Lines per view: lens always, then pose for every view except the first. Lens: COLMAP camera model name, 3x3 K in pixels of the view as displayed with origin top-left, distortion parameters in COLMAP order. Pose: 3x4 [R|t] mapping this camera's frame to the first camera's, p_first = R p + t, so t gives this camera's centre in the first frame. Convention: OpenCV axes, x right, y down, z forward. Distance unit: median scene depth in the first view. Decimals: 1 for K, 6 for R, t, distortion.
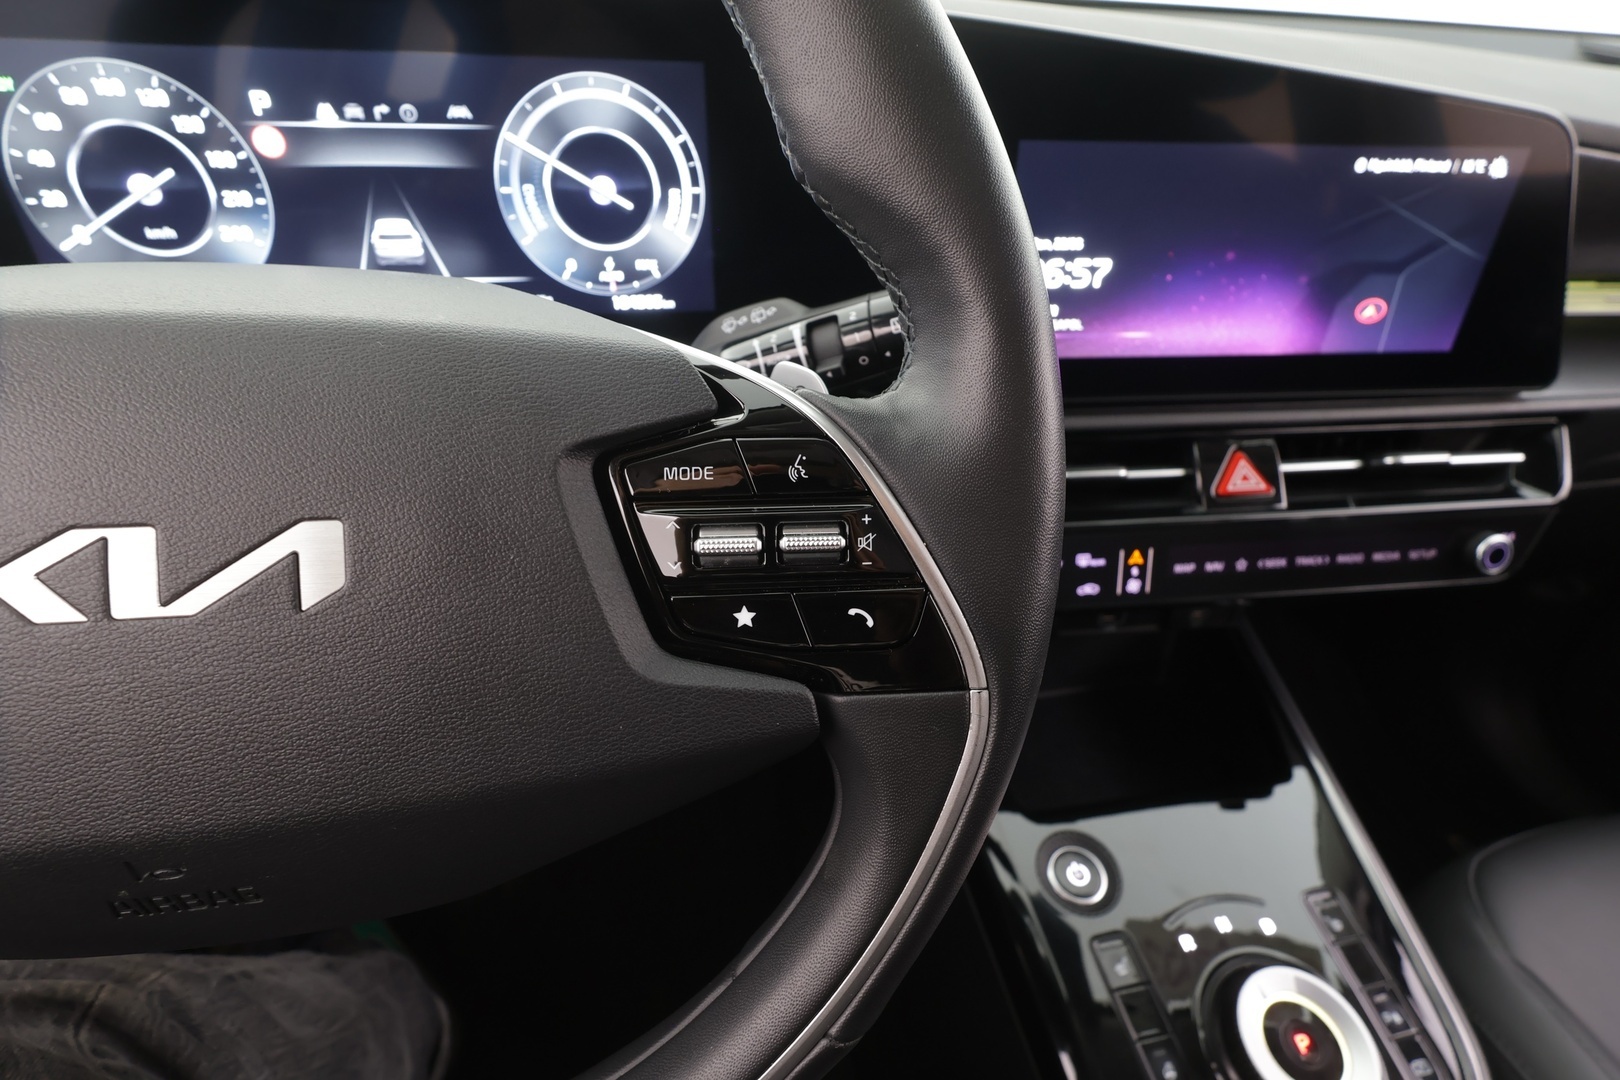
lens RADIAL K [[745.1, 0, 813.0], [0, 745.1, 544.7], [0, 0, 1]] dist [-0.005982, 0.002007]
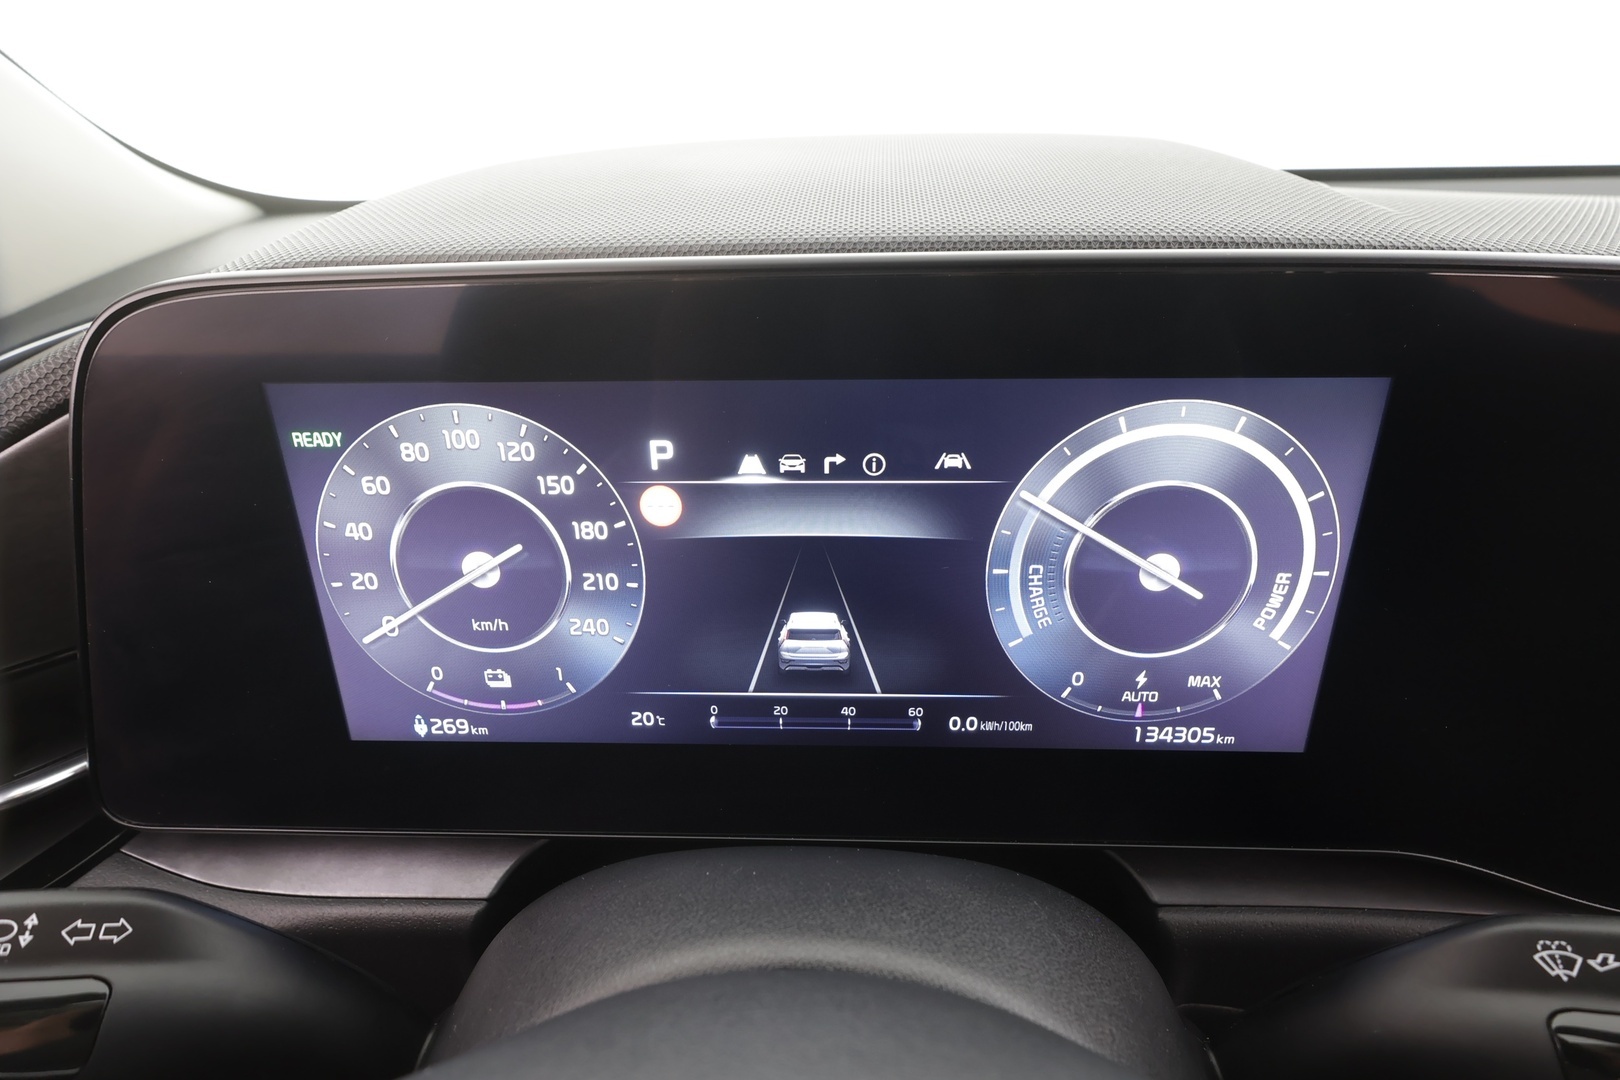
lens RADIAL K [[745.1, 0, 815.1], [0, 745.1, 541.8], [0, 0, 1]] dist [-0.005982, 0.002007]
pose [[0.971557, 0.055152, -0.230293, -0.409564], [-0.090854, 0.984892, -0.147425, -0.387963], [0.218683, 0.164155, 0.961889, 0.375412]]
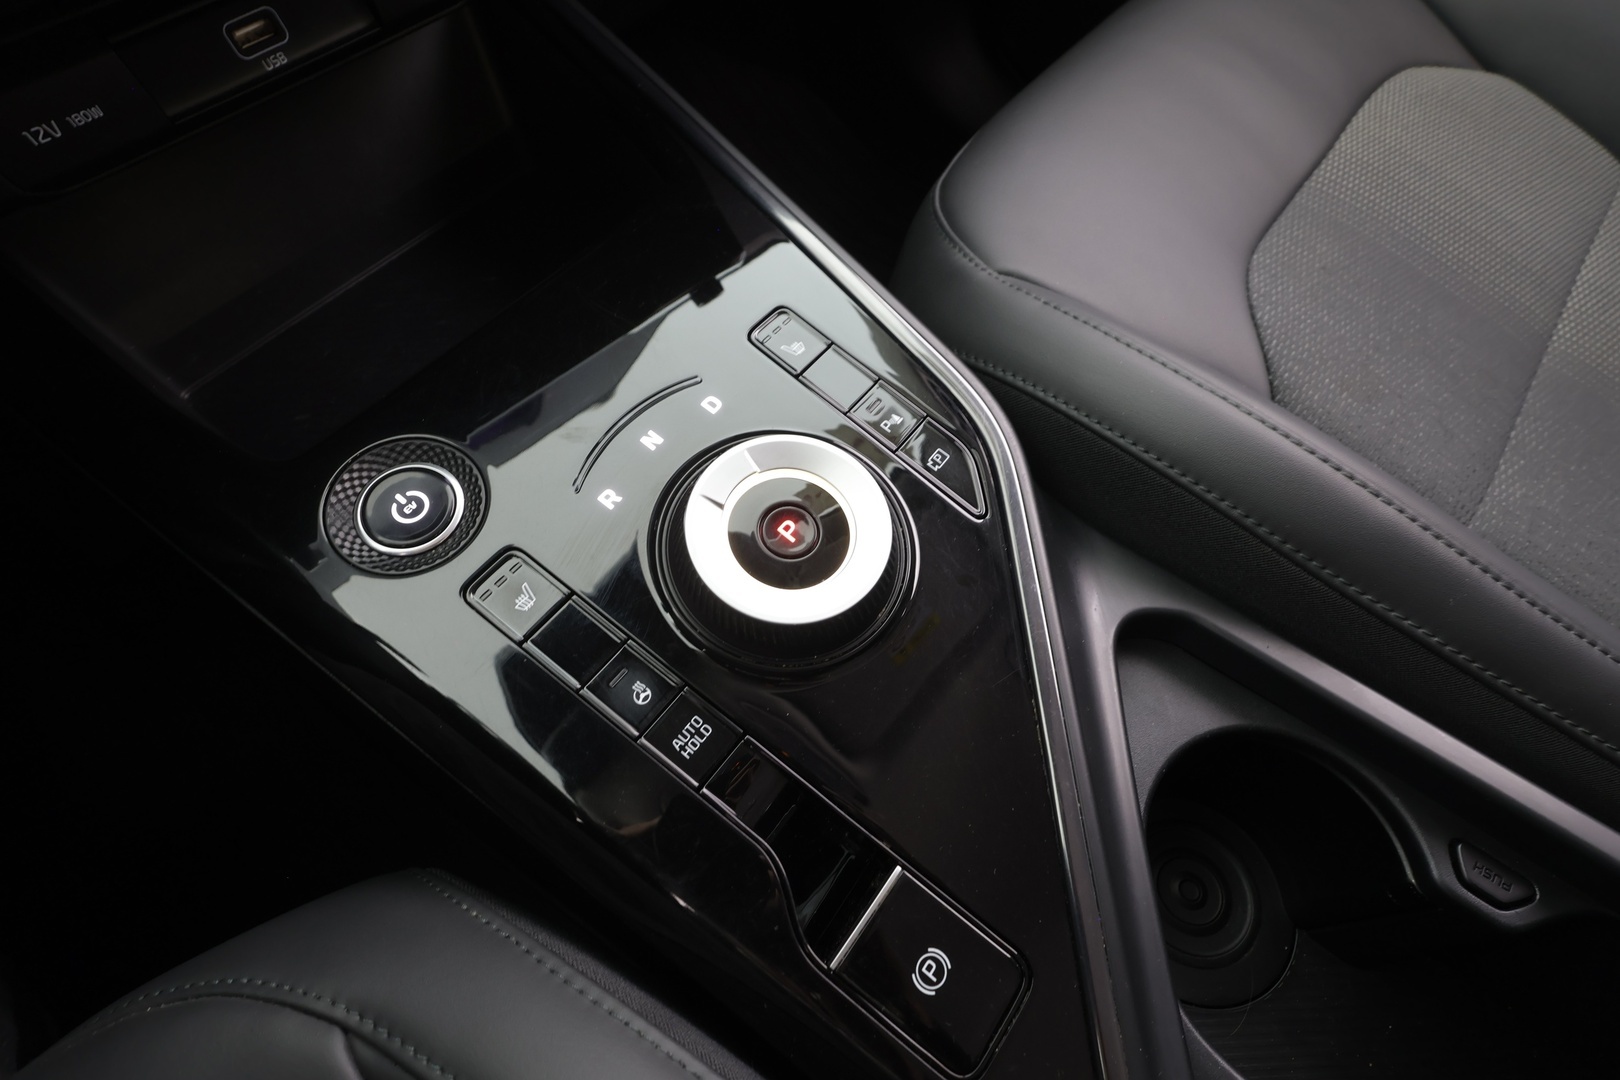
lens RADIAL K [[745.1, 0, 814.0], [0, 745.1, 552.2], [0, 0, 1]] dist [-0.005982, 0.002007]
pose [[0.762627, -0.585300, 0.275362, 0.576366], [0.408916, 0.766093, 0.495872, 0.442343], [-0.501187, -0.265565, 0.823582, 0.535838]]
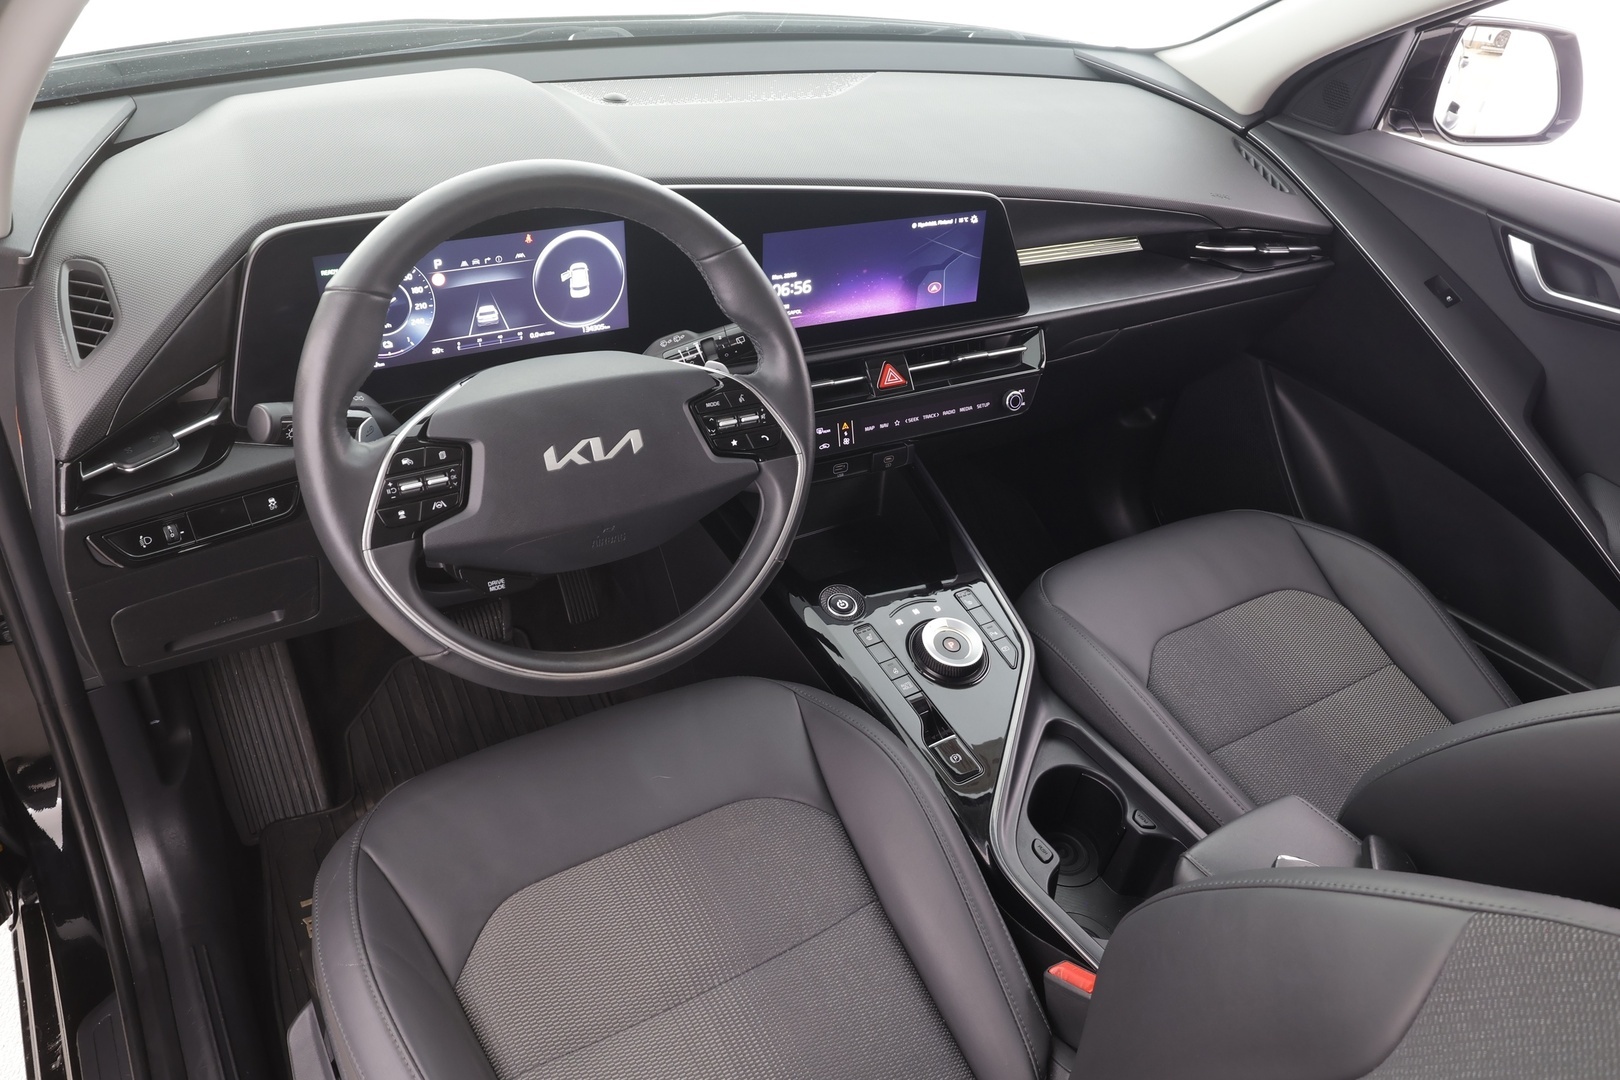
lens RADIAL K [[1143.2, 0, 808.2], [0, 1143.2, 543.5], [0, 0, 1]] dist [0.003204, -0.009118]
pose [[0.930716, -0.163803, 0.327011, -0.850874], [0.148513, 0.986331, 0.071377, 0.117496], [-0.334232, -0.017866, 0.942321, -2.231498]]
